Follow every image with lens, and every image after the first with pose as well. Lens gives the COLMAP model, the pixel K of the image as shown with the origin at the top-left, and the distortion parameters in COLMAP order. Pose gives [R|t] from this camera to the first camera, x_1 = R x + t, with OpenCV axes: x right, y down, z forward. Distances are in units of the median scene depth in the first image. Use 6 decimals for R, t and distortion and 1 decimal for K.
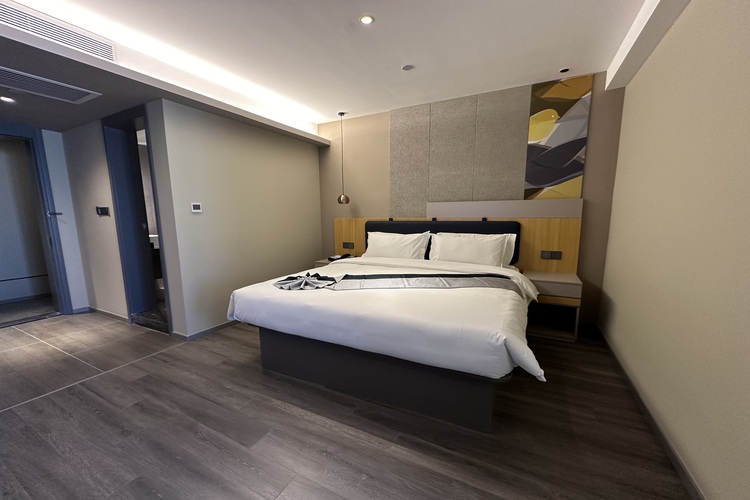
lens RADIAL K [[297.2, 0, 373.5], [0, 297.2, 258.1], [0, 0, 1]] dist [-0.002154, -0.000158]
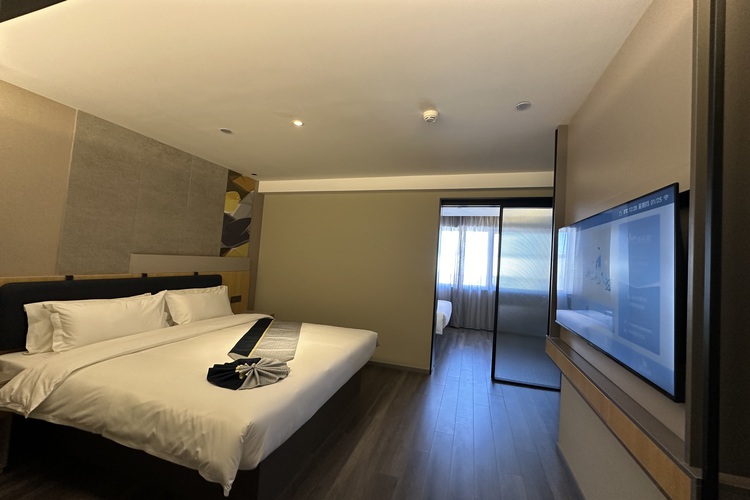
lens RADIAL K [[297.2, 0, 373.5], [0, 297.2, 258.1], [0, 0, 1]] dist [-0.002154, -0.000158]
pose [[-0.160762, 0.005220, 0.986979, -0.826971], [0.097773, 0.995152, 0.010662, -0.150227], [-0.982139, 0.098214, -0.160493, 0.616510]]
